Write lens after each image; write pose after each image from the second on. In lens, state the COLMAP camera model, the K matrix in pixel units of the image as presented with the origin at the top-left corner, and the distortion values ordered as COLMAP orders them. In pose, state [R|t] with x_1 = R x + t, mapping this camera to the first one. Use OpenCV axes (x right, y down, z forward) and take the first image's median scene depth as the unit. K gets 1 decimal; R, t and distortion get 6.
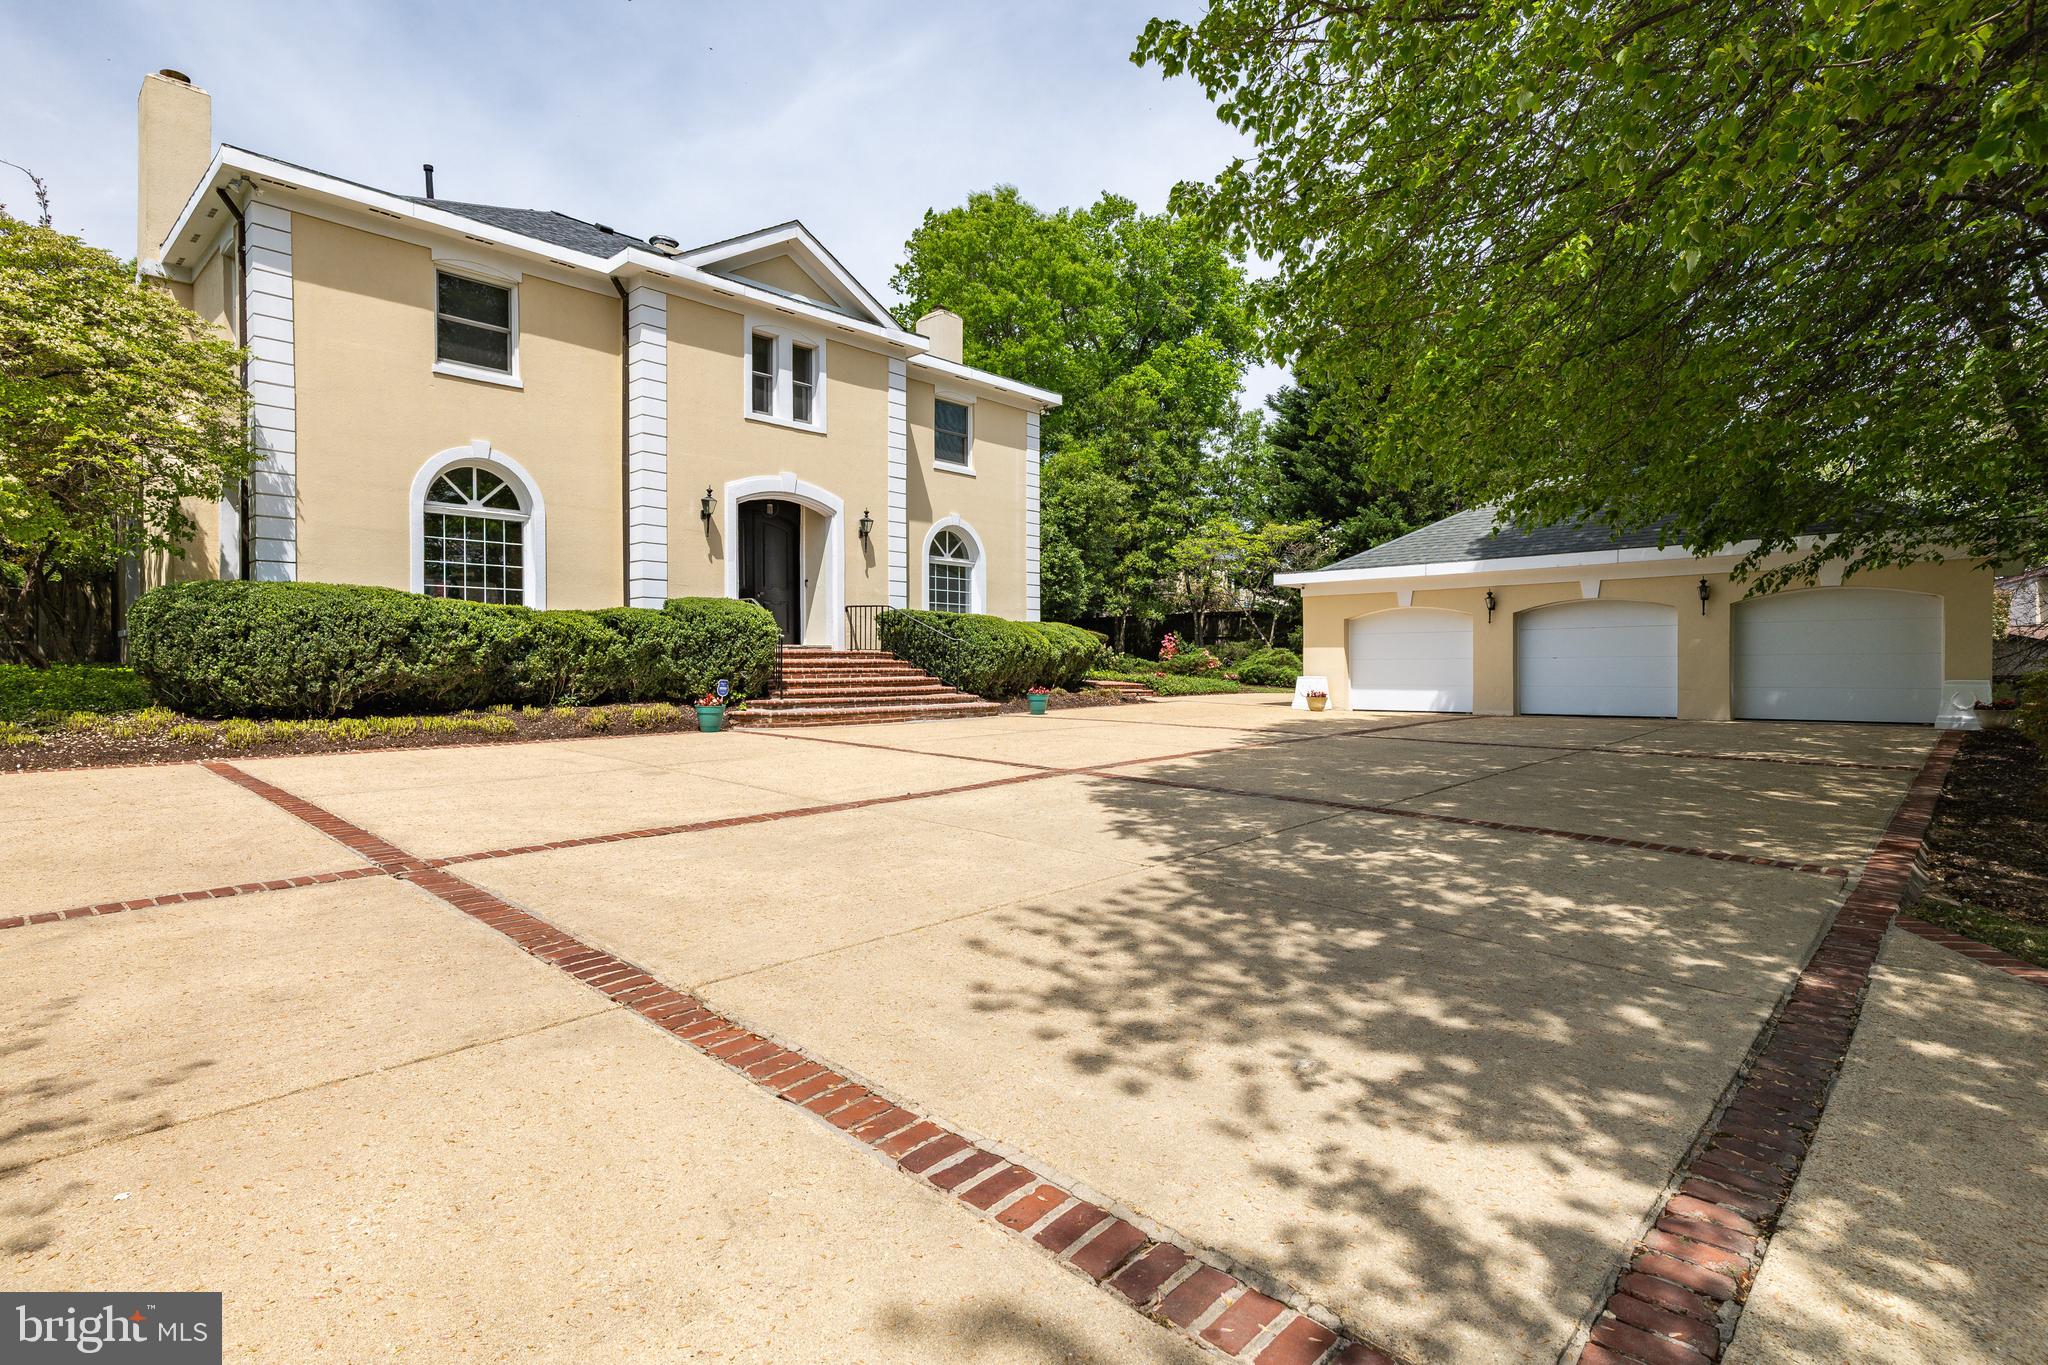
lens RADIAL K [[1051.0, 0, 1024.0], [0, 1051.0, 682.5], [0, 0, 1]] dist [-0.001677, 0.012853]
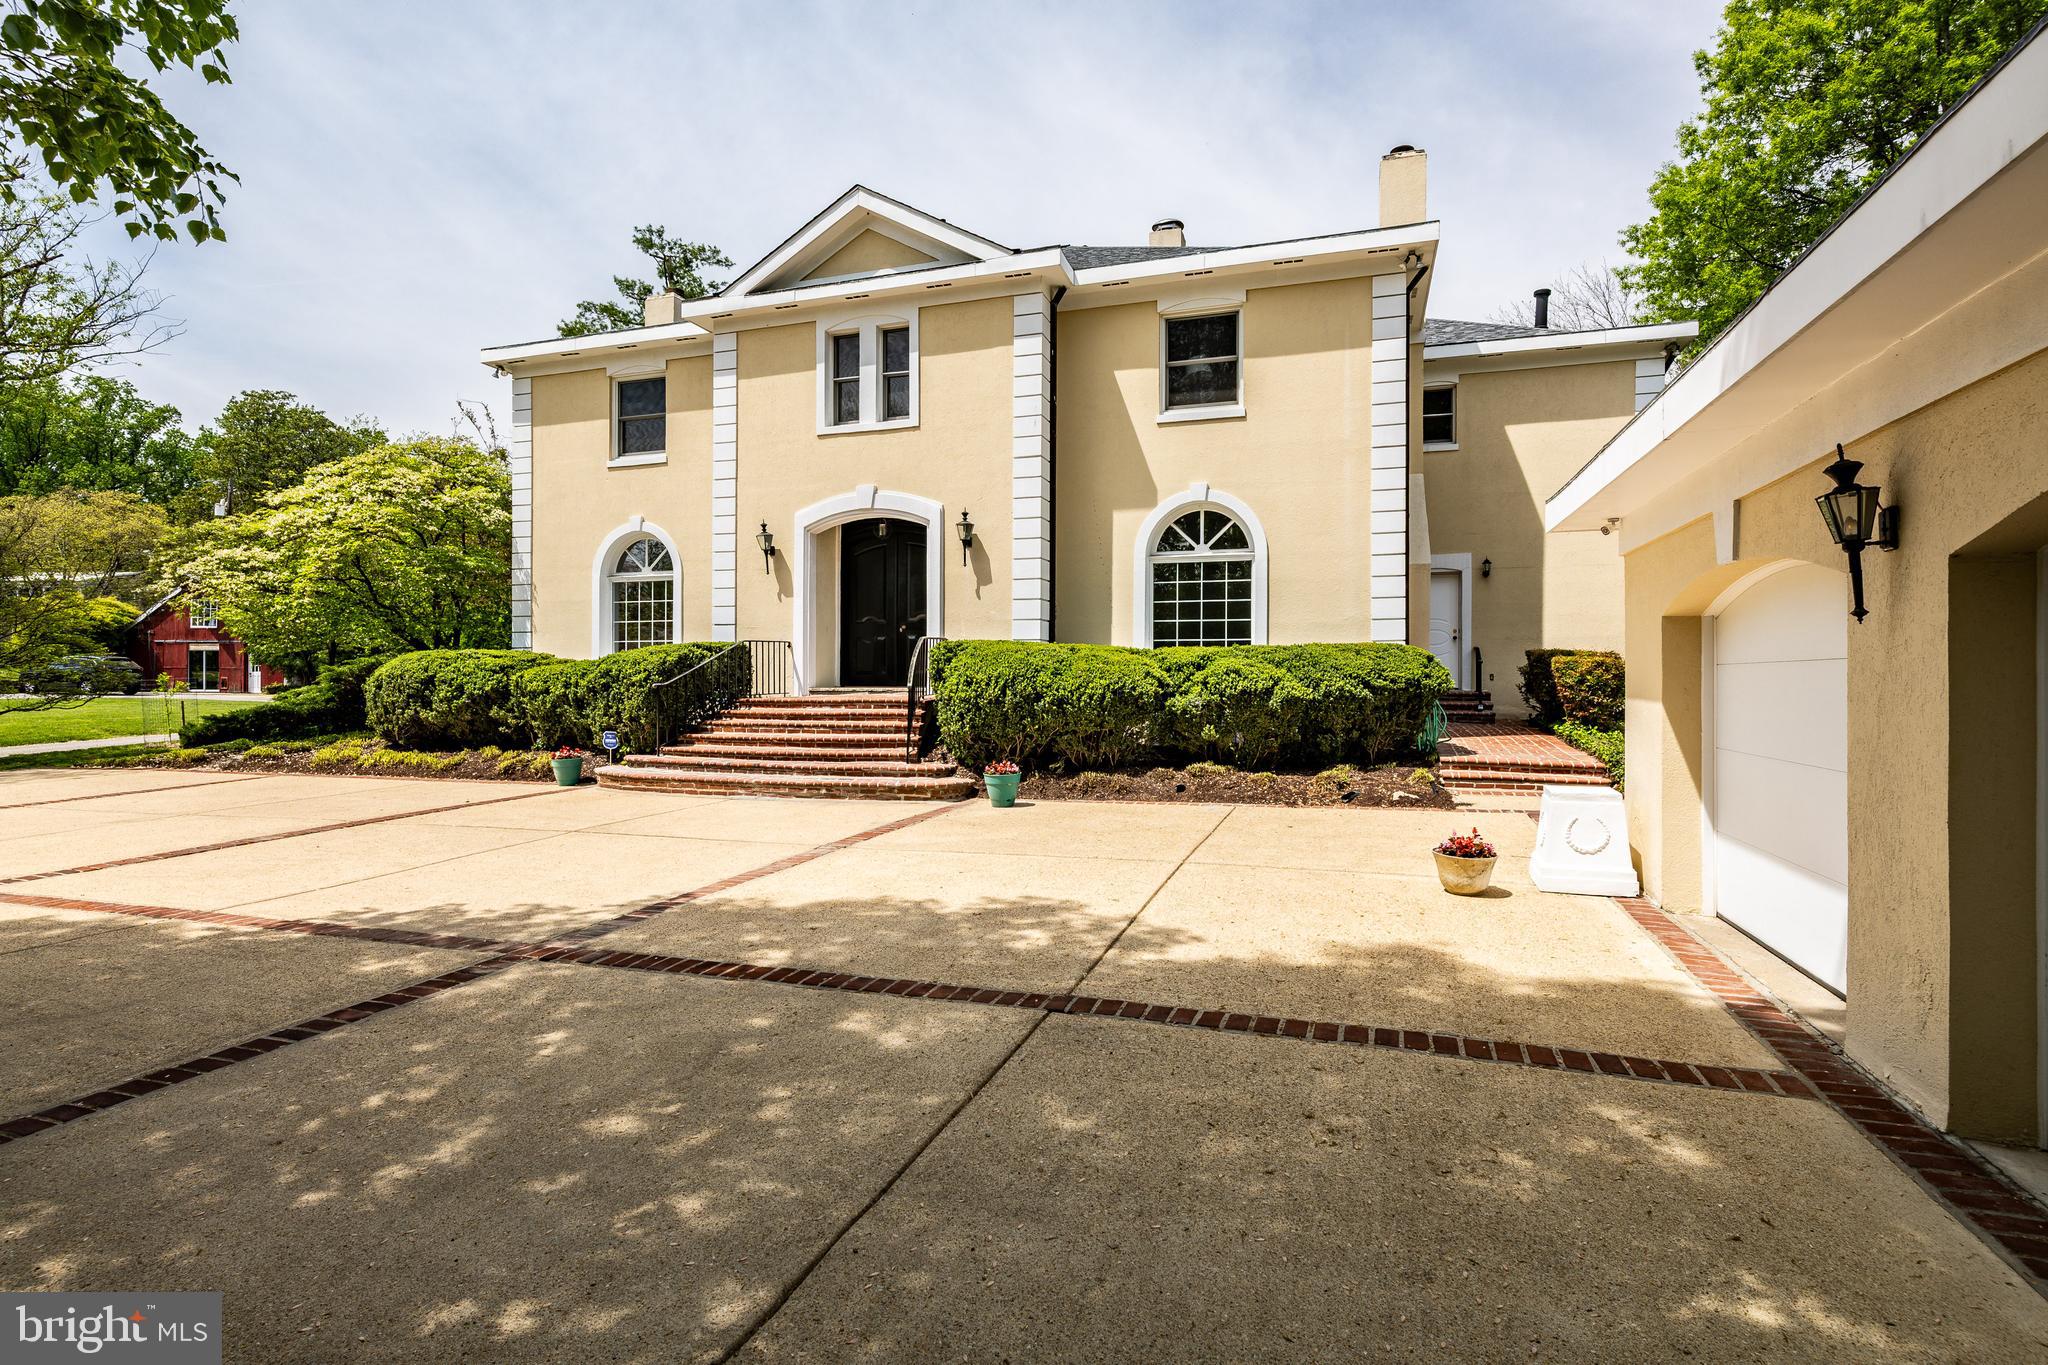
lens RADIAL K [[1010.1, 0, 1024.0], [0, 1010.1, 682.5], [0, 0, 1]] dist [-0.000357, 0.000067]
pose [[0.398179, 0.005032, -0.917294, 0.619900], [-0.014127, 0.999900, -0.000648, -0.045906], [0.917199, 0.013217, 0.398210, 0.861153]]
